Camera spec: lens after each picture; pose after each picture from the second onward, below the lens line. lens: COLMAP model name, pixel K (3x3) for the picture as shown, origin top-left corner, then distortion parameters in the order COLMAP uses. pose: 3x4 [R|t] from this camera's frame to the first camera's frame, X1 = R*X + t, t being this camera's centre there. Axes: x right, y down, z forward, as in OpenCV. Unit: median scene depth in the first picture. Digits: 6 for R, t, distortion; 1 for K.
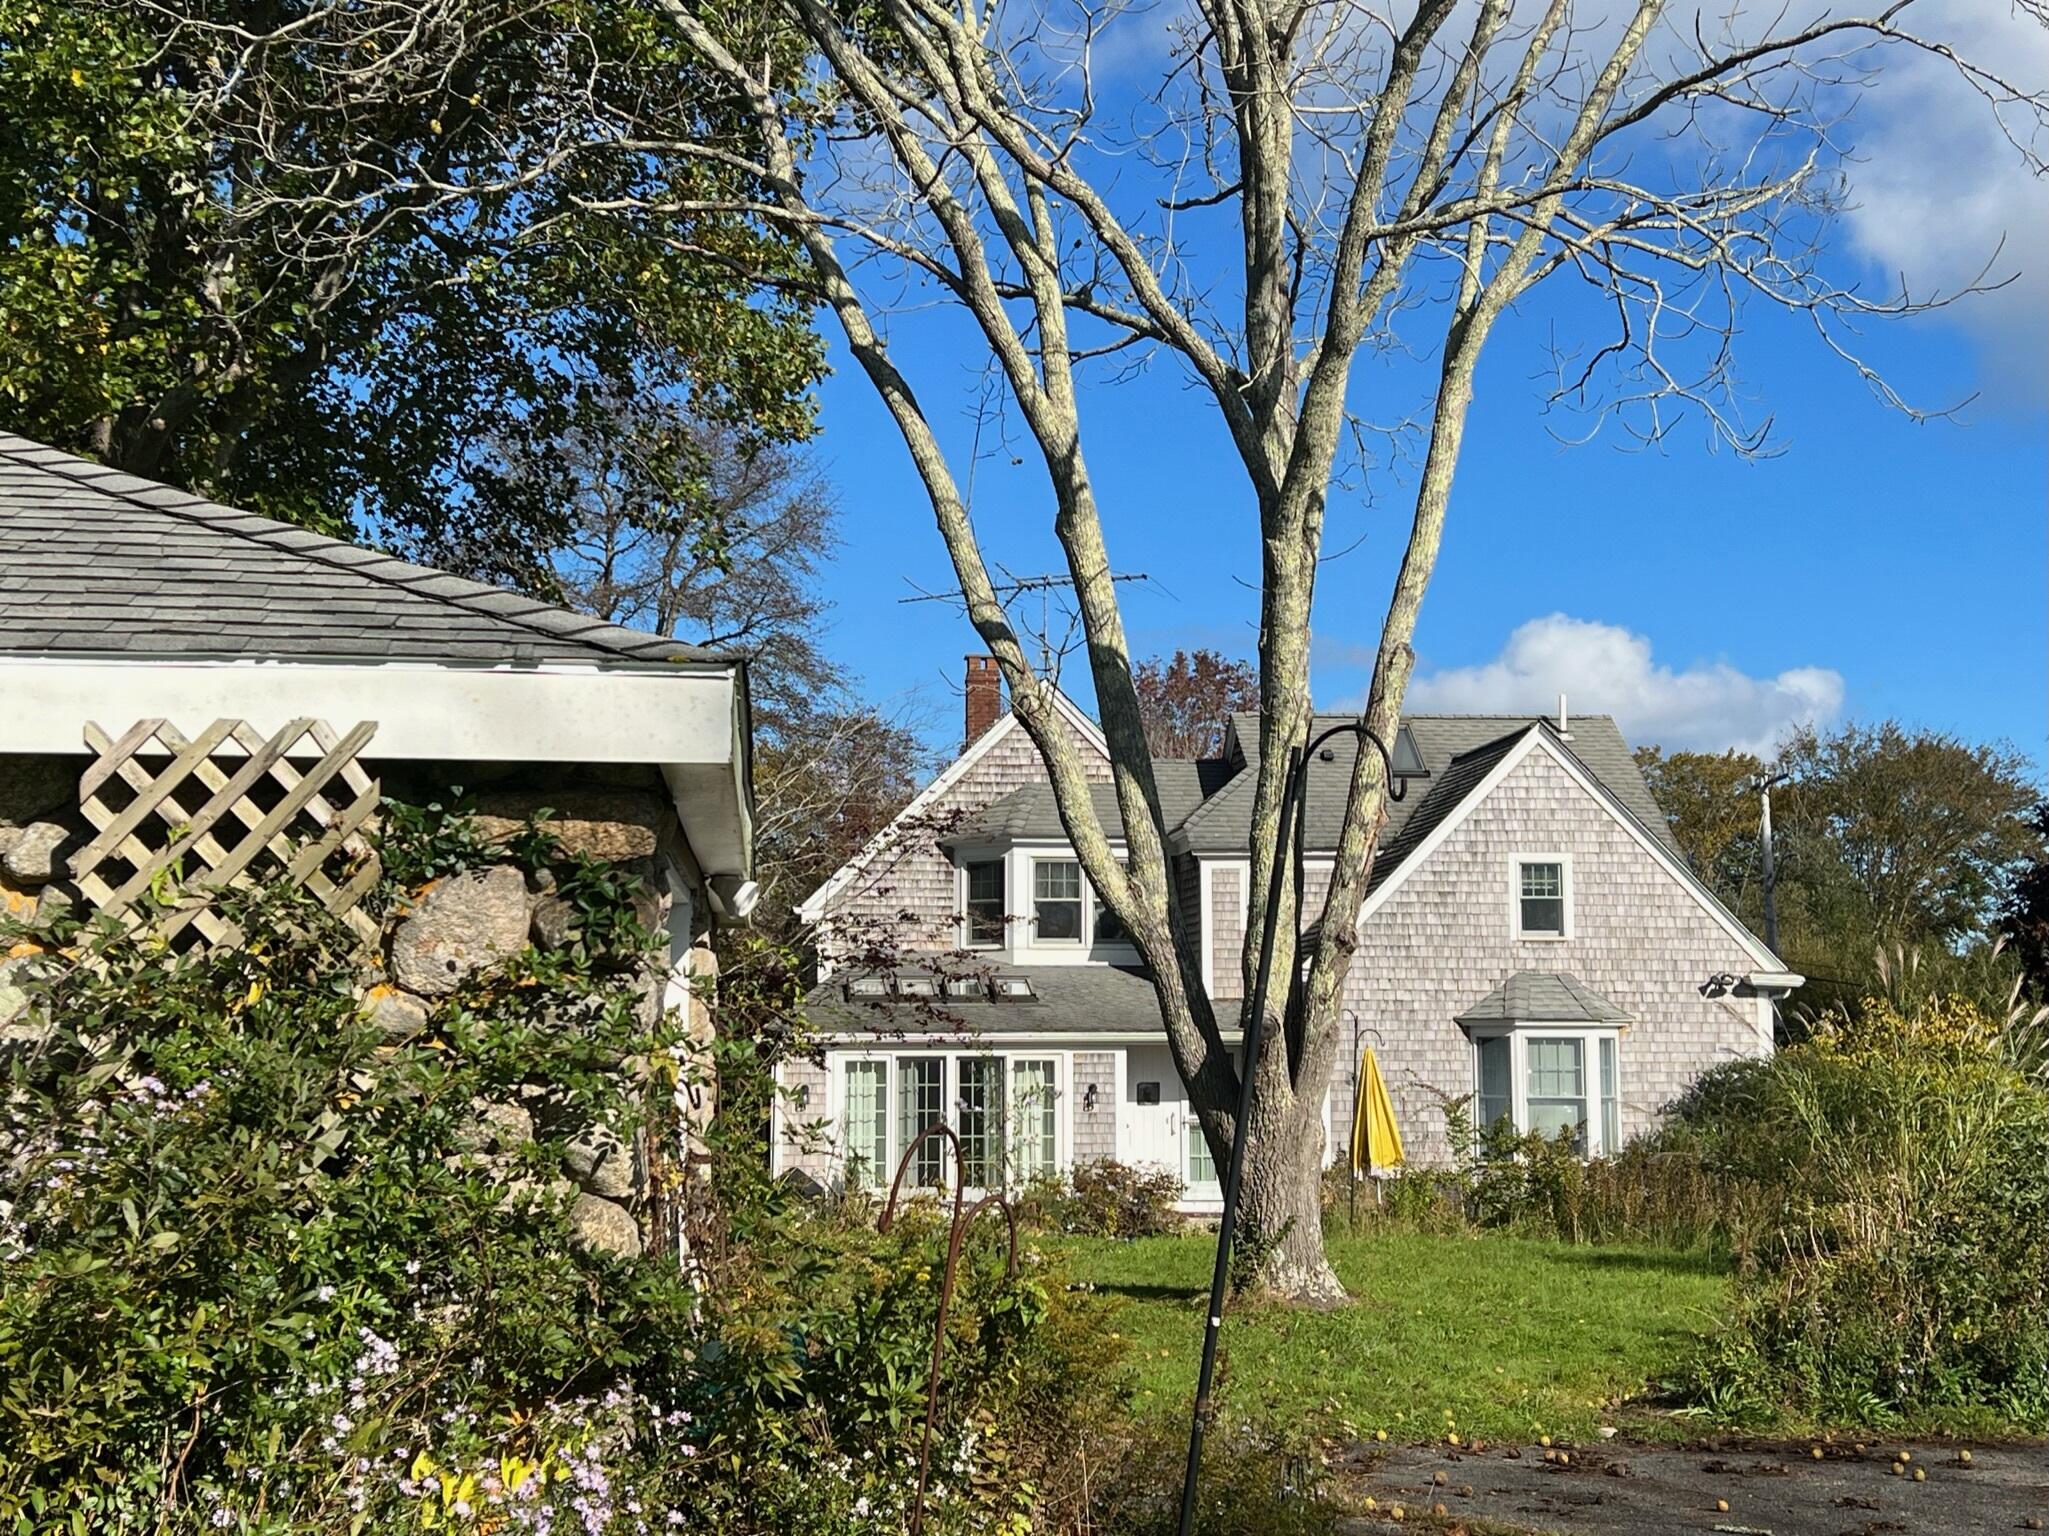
lens RADIAL K [[2619.1, 0, 1022.5], [0, 2619.1, 756.8], [0, 0, 1]] dist [0.243405, -0.745223]
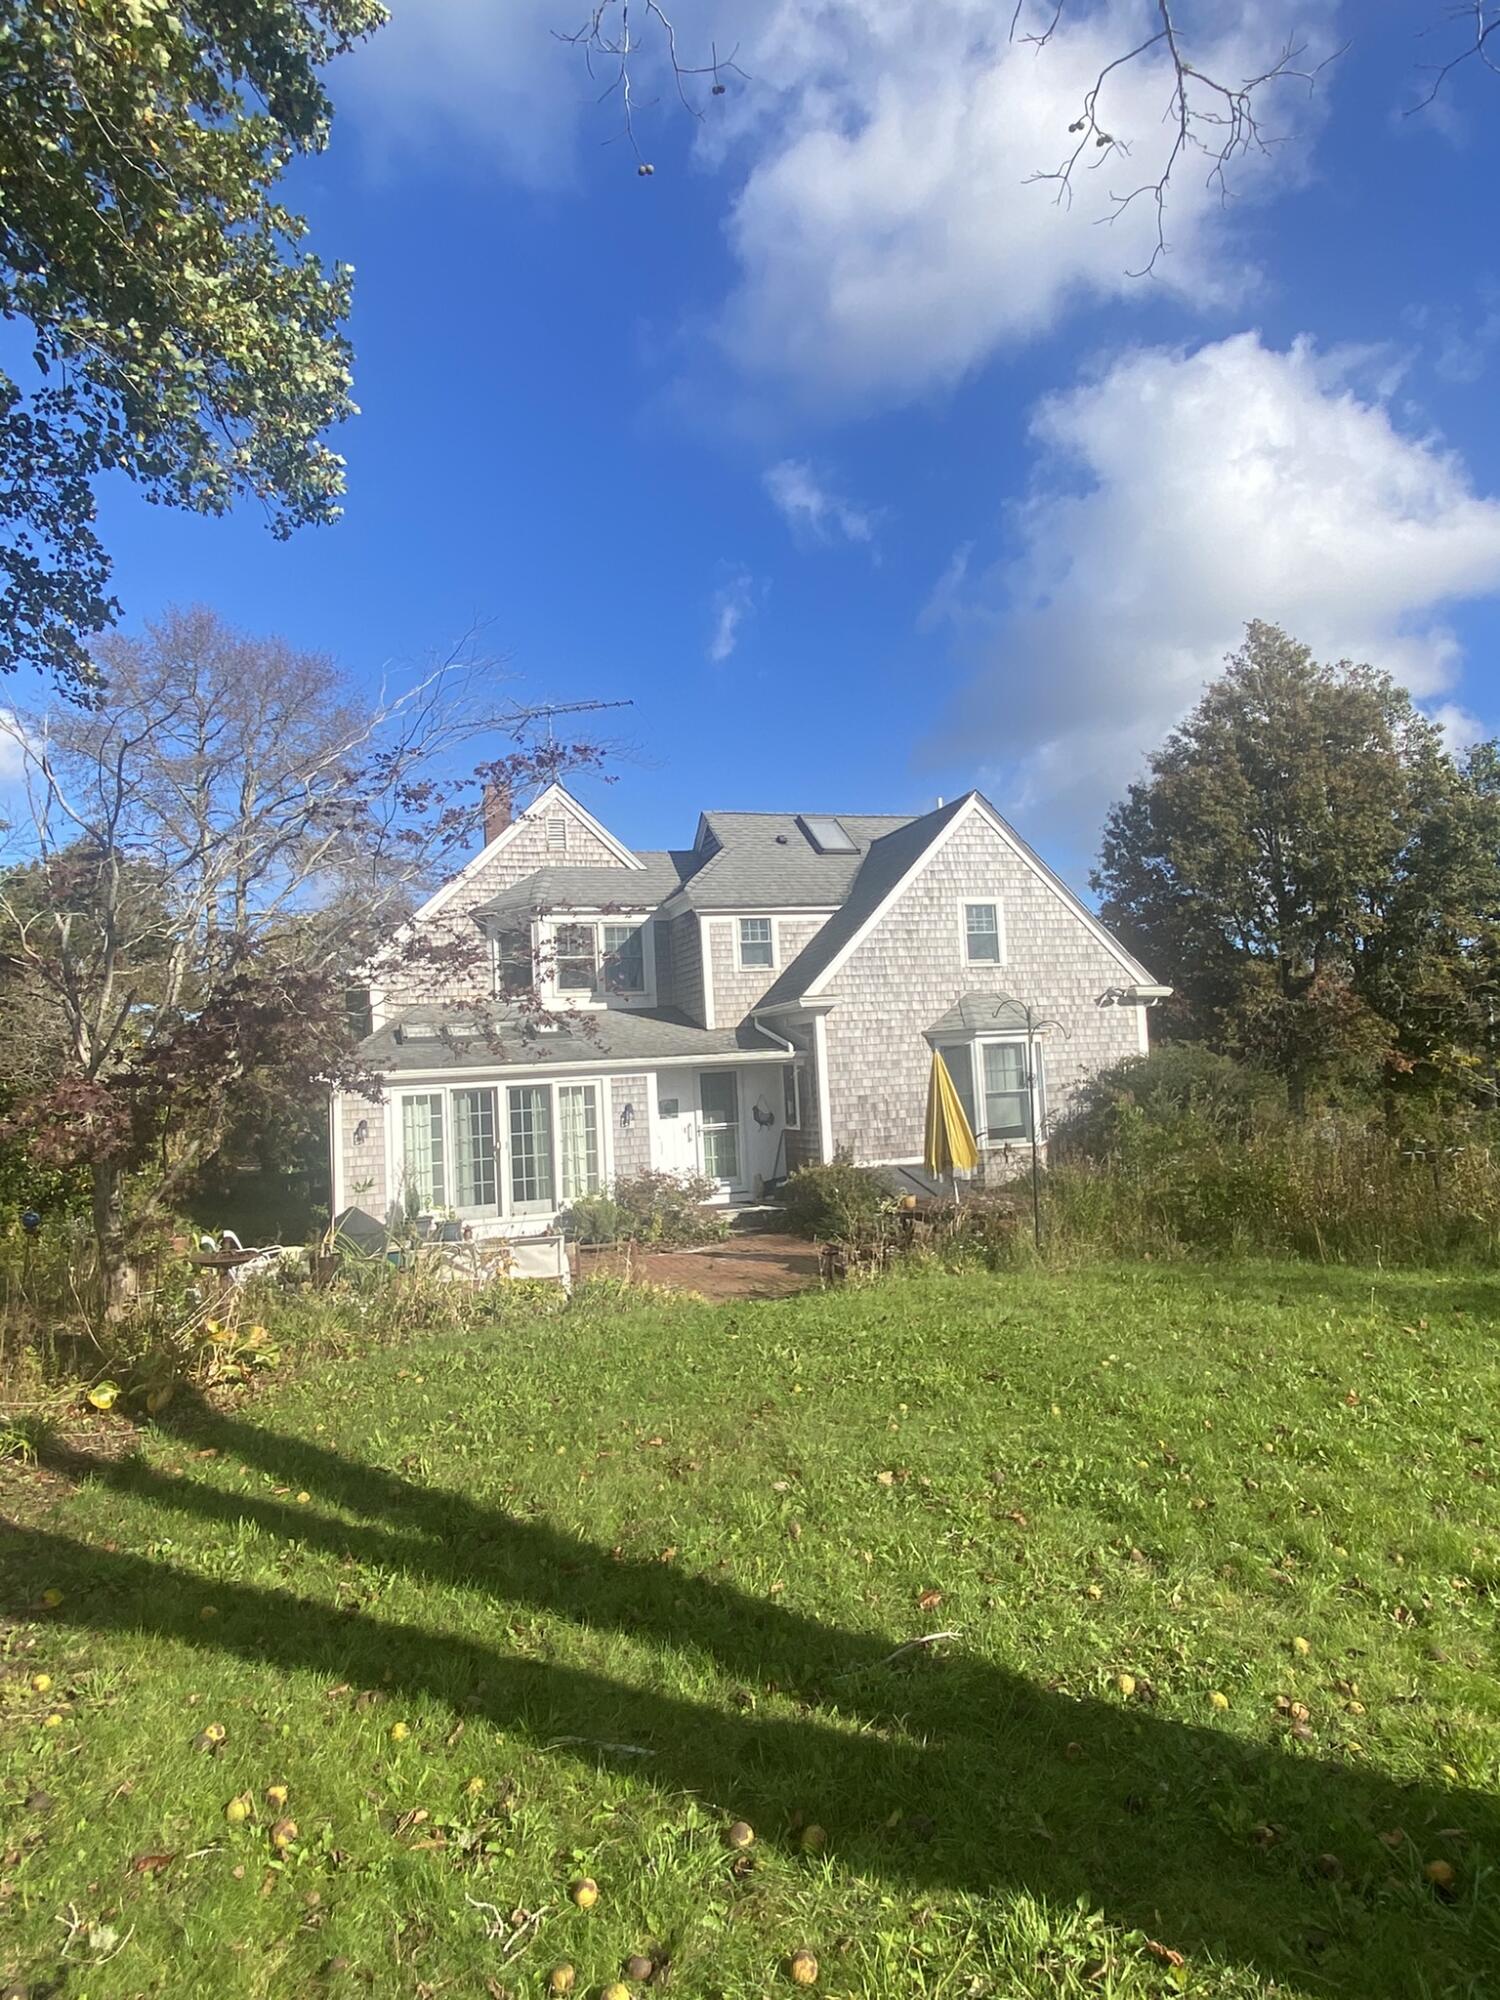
lens RADIAL K [[1174.0, 0, 750.0], [0, 1174.0, 1000.0], [0, 0, 1]] dist [0.085234, 0.000036]
pose [[0.973368, -0.036829, 0.226269, -0.036002], [0.028061, 0.998730, 0.041848, 0.059027], [-0.227523, -0.034385, 0.973166, 0.488555]]
